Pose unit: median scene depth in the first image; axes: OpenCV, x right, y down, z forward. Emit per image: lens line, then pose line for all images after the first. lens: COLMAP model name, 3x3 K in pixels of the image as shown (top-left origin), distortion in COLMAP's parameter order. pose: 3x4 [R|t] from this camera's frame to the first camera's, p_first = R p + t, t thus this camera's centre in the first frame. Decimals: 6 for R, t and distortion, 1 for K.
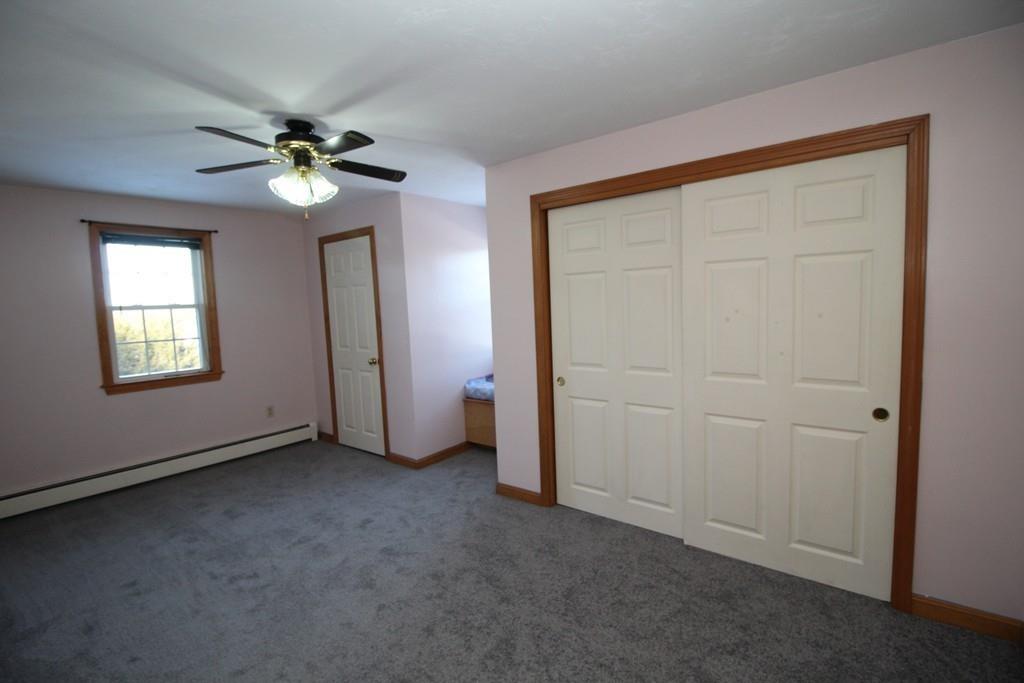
lens RADIAL K [[481.1, 0, 512.3], [0, 481.1, 337.2], [0, 0, 1]] dist [-0.001858, -0.002770]
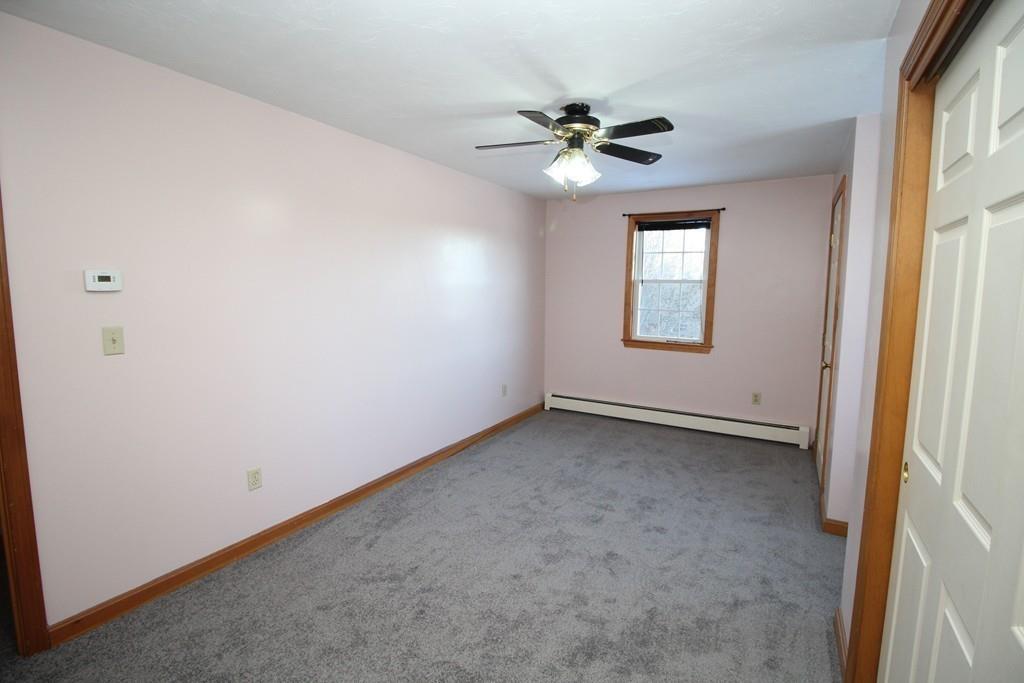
lens RADIAL K [[481.1, 0, 510.1], [0, 481.1, 337.1], [0, 0, 1]] dist [-0.001858, -0.002770]
pose [[0.143004, 0.143892, -0.979206, 0.432383], [-0.093336, 0.986926, 0.131396, -0.053977], [0.985311, 0.072605, 0.154565, 0.510432]]
